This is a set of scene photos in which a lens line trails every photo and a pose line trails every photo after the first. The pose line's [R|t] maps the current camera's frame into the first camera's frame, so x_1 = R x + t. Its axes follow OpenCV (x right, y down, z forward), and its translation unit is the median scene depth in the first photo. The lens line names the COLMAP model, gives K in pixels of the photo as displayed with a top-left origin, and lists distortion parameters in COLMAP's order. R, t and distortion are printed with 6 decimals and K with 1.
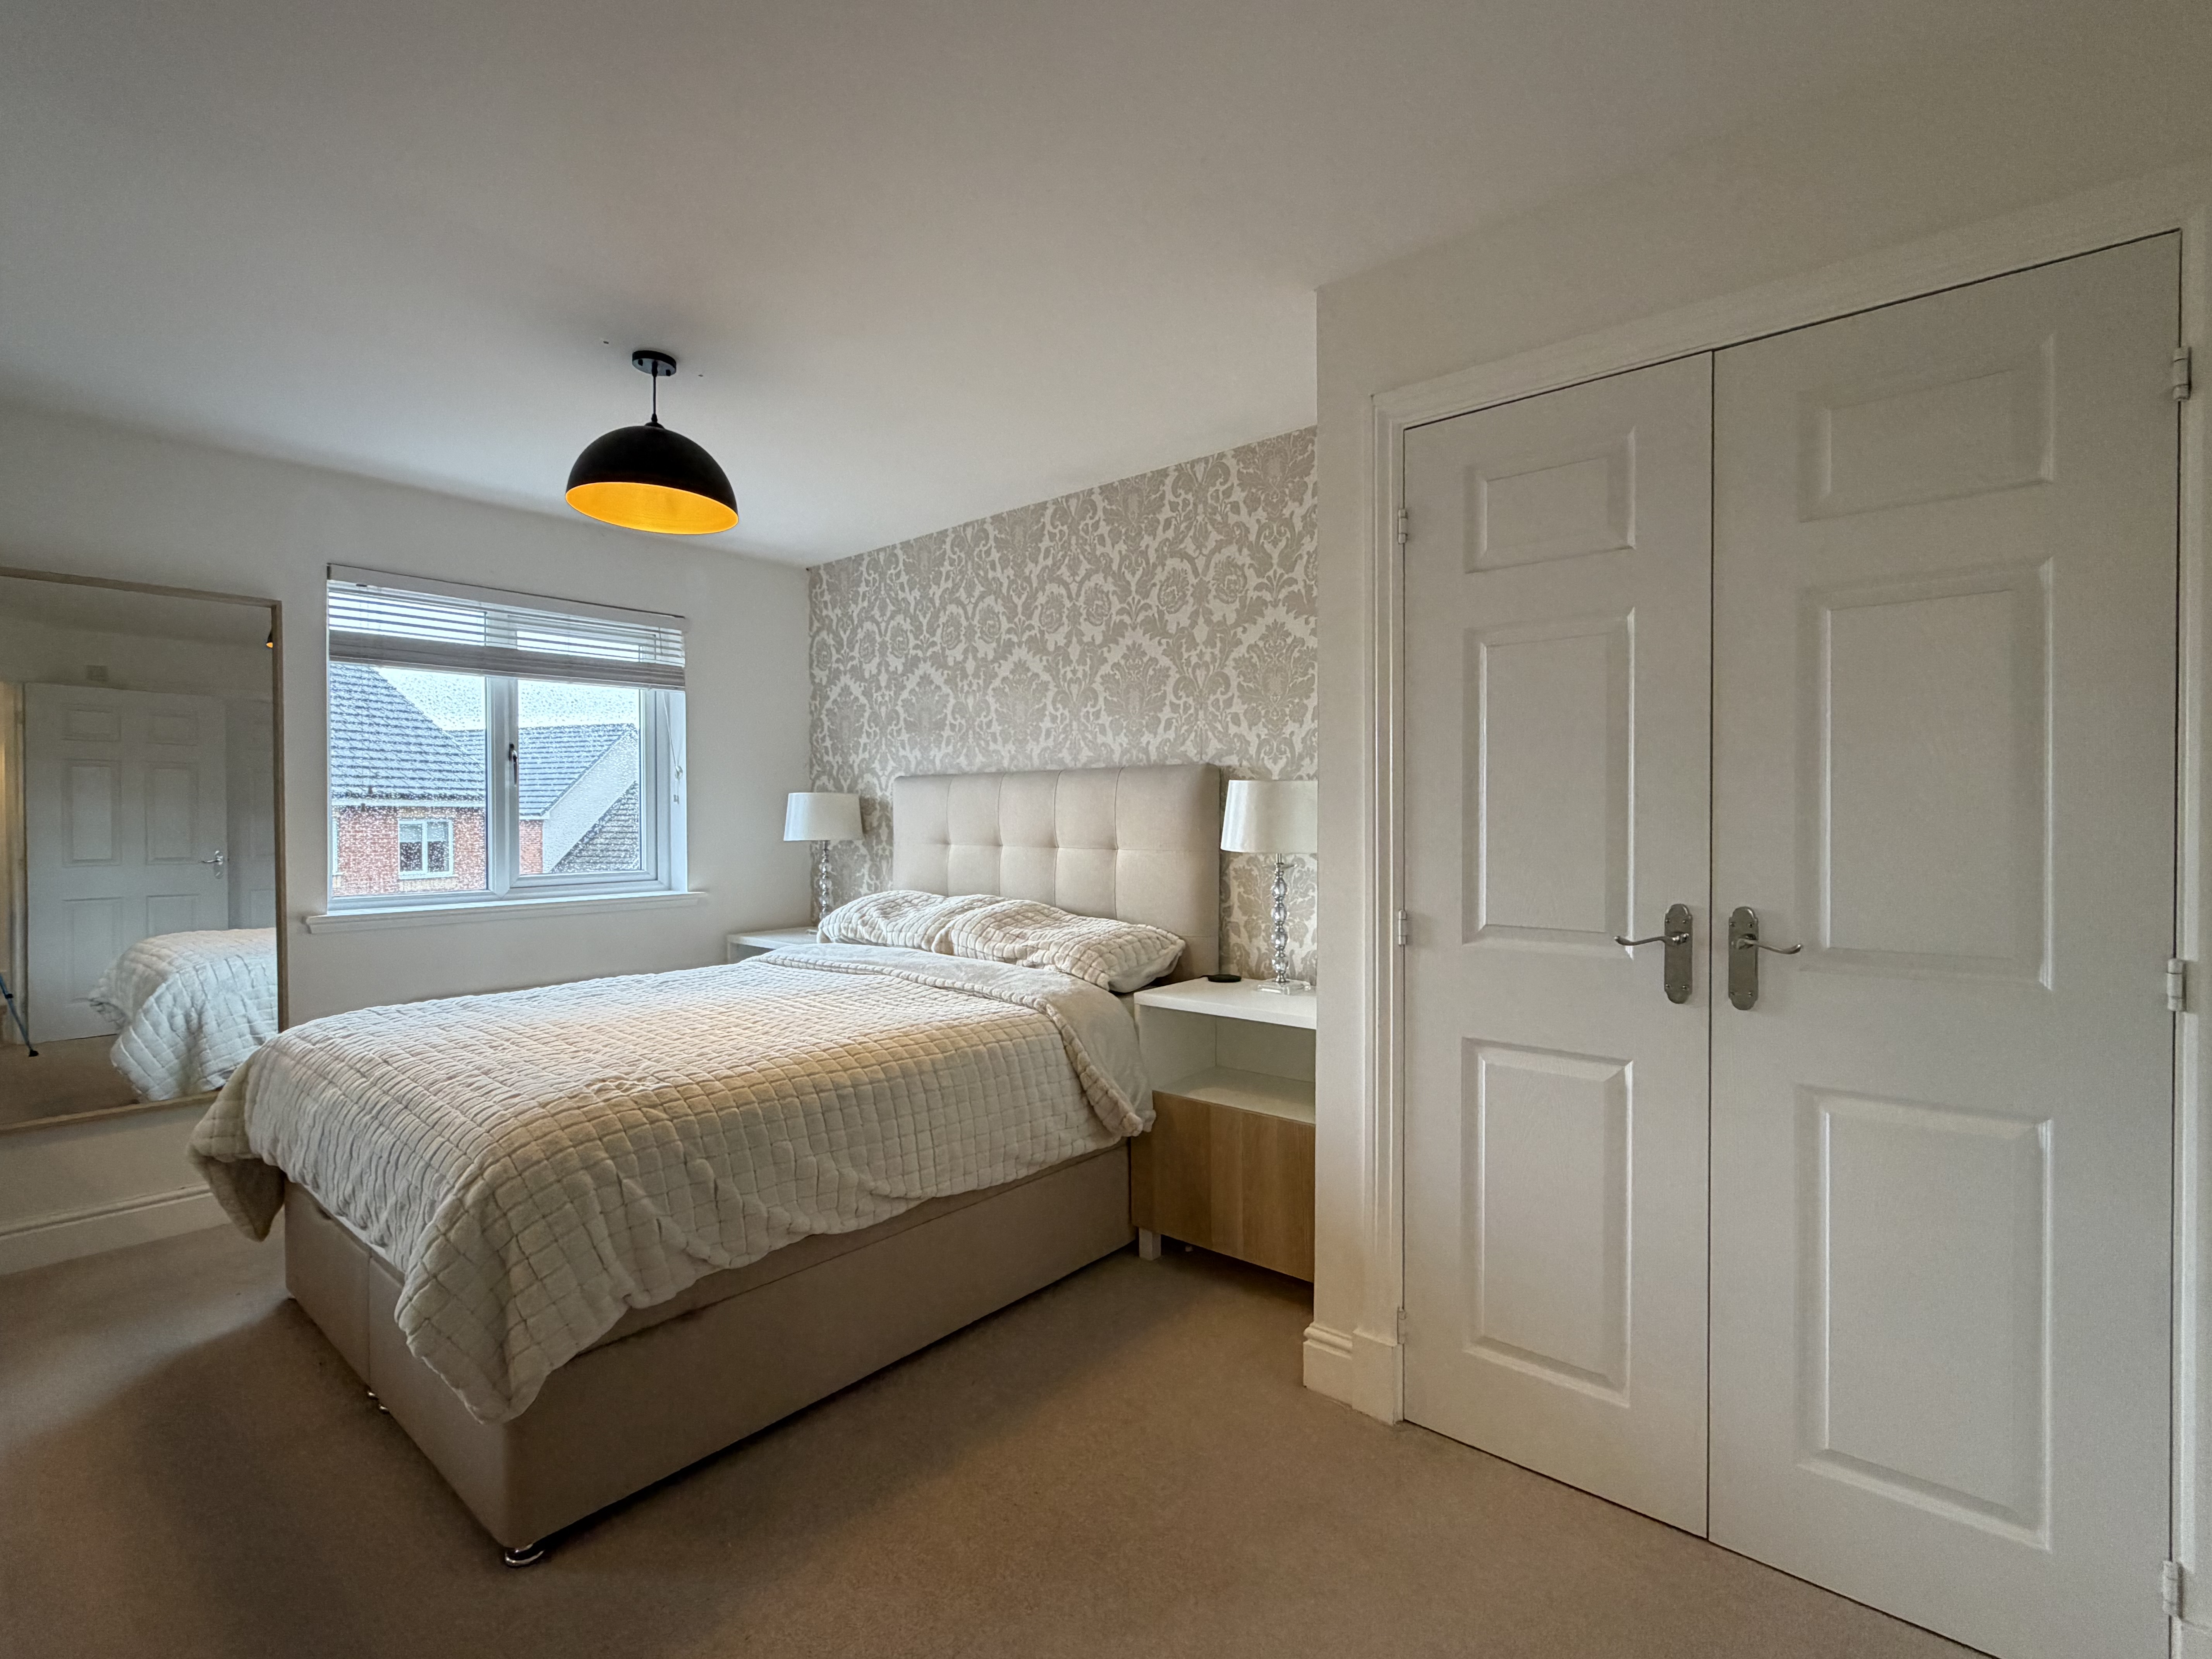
lens RADIAL K [[1038.9, 0, 1106.0], [0, 1038.9, 829.5], [0, 0, 1]] dist [-0.000445, 0.000173]
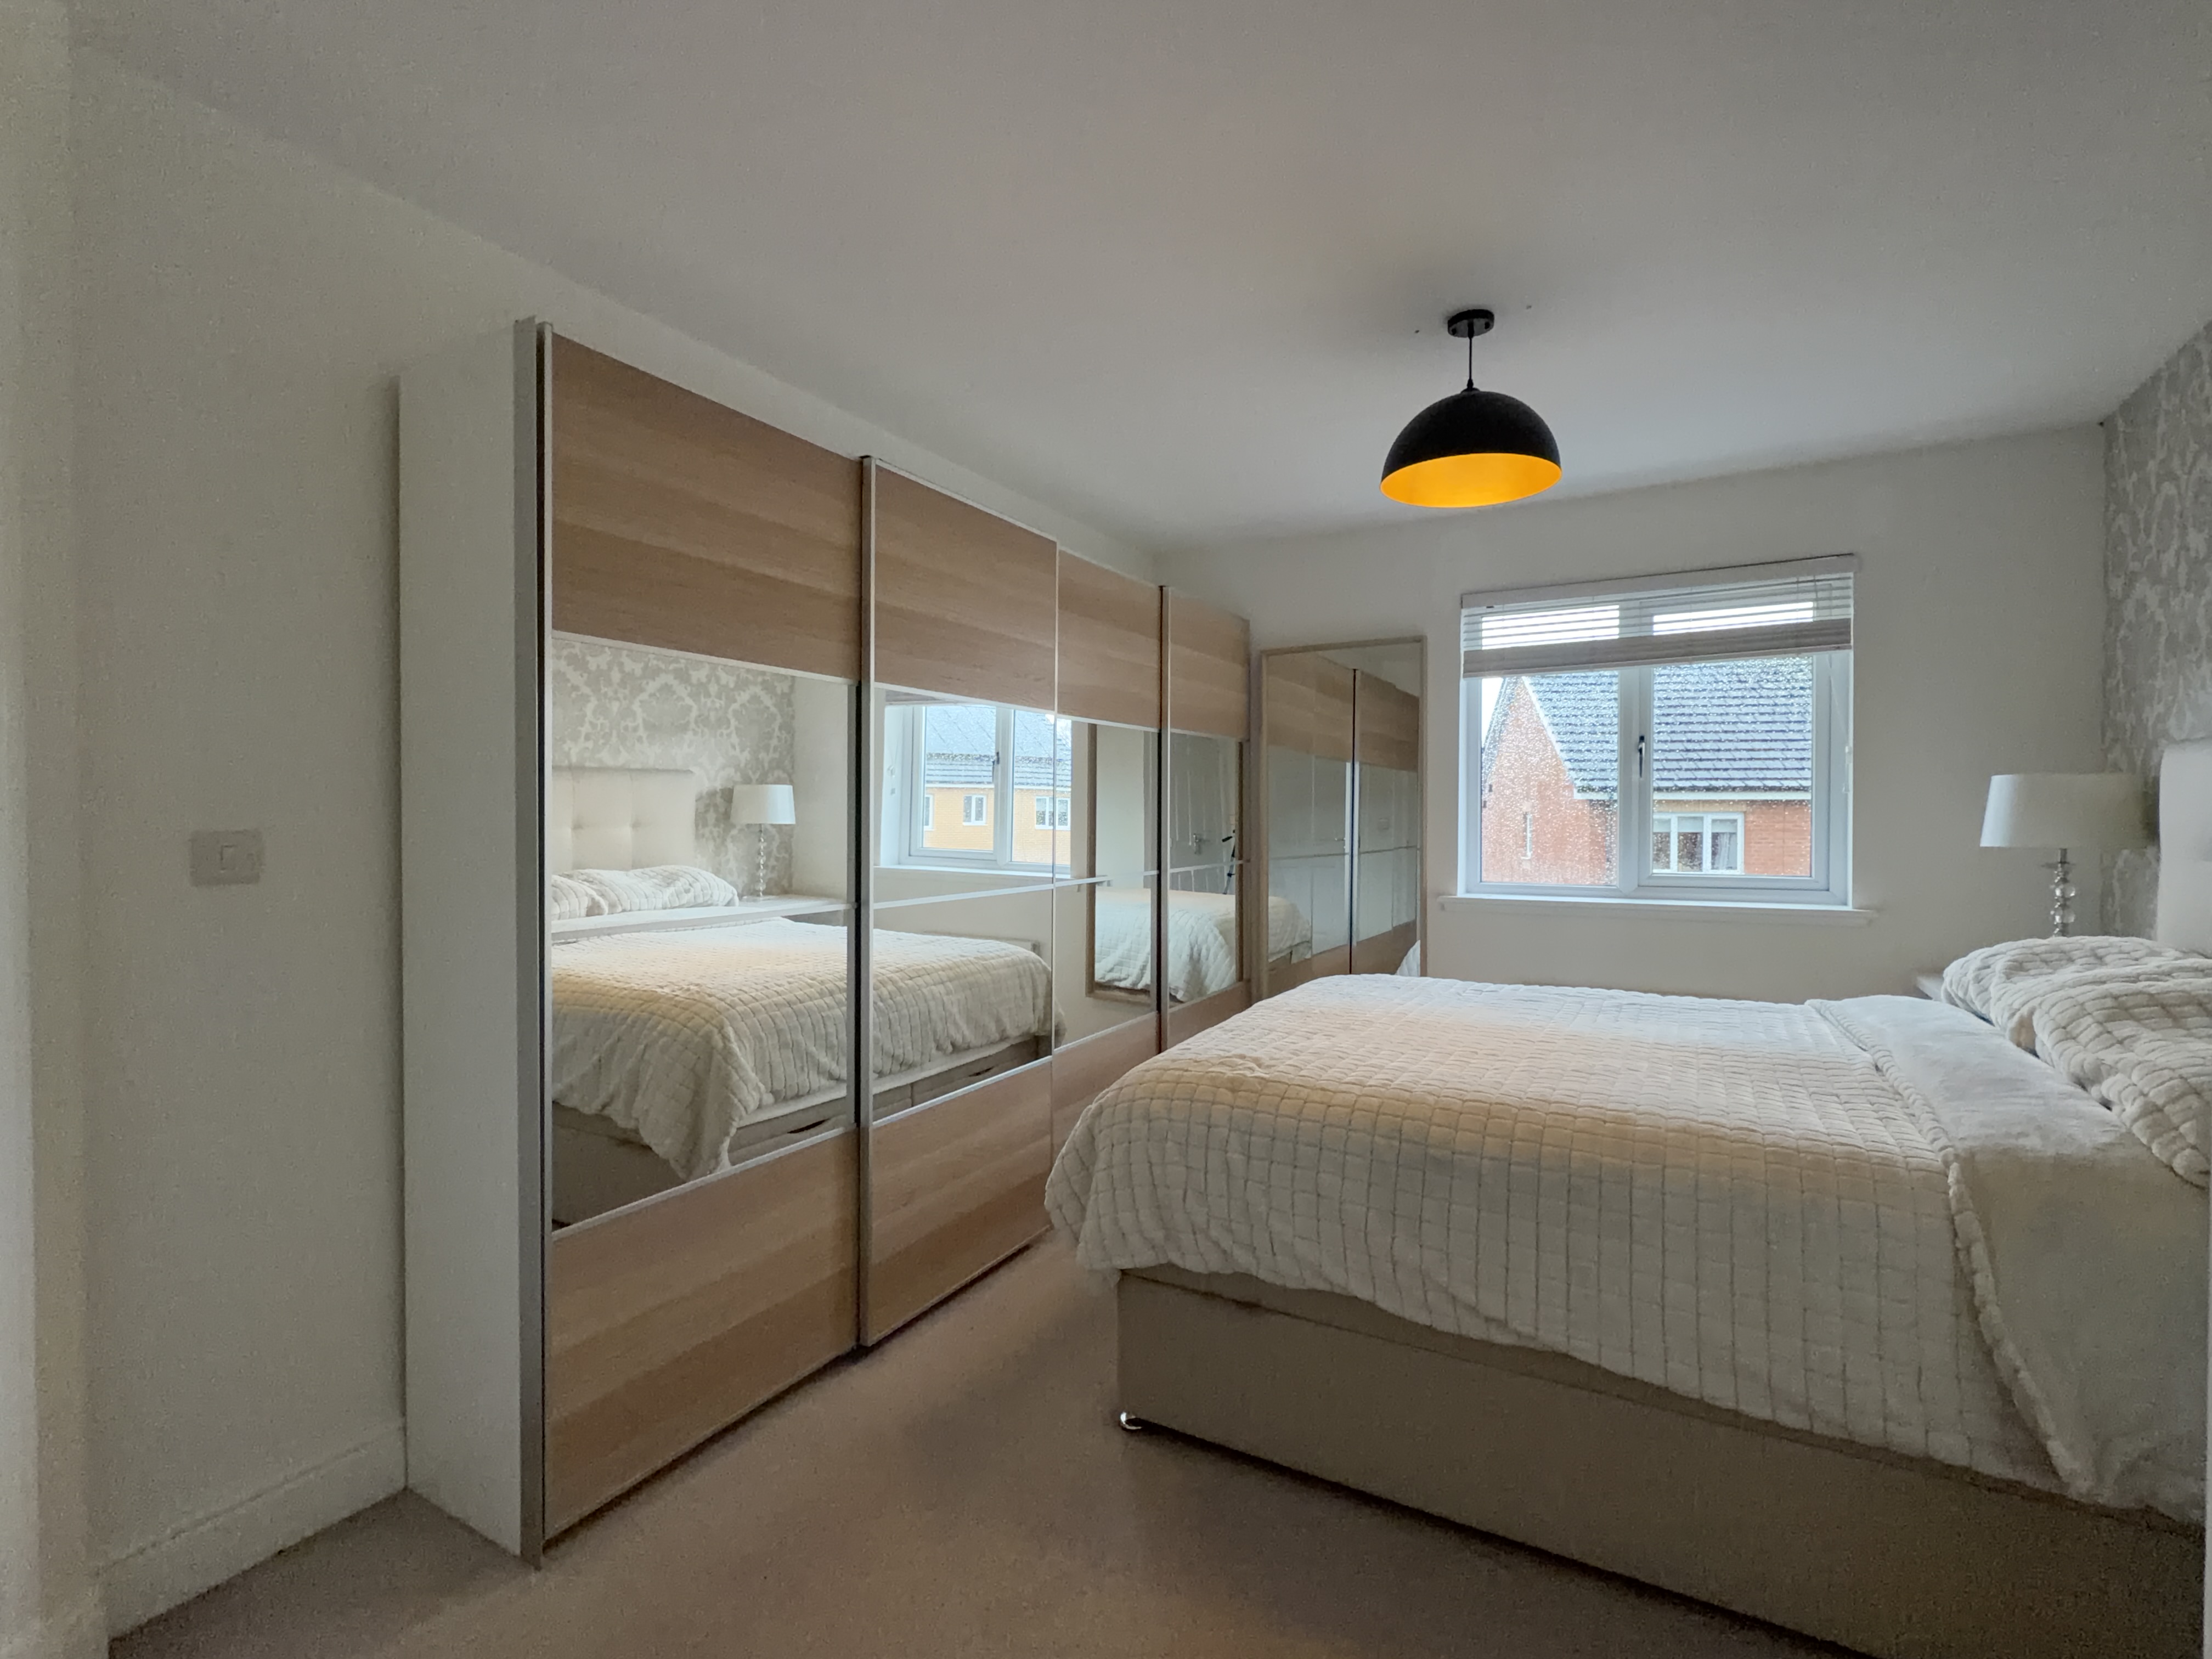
lens RADIAL K [[1038.9, 0, 1106.0], [0, 1038.9, 829.5], [0, 0, 1]] dist [-0.000445, 0.000173]
pose [[0.179295, 0.017253, -0.983644, 0.286016], [-0.009024, 0.999833, 0.015892, -0.006475], [0.983754, 0.006027, 0.179421, 0.344058]]
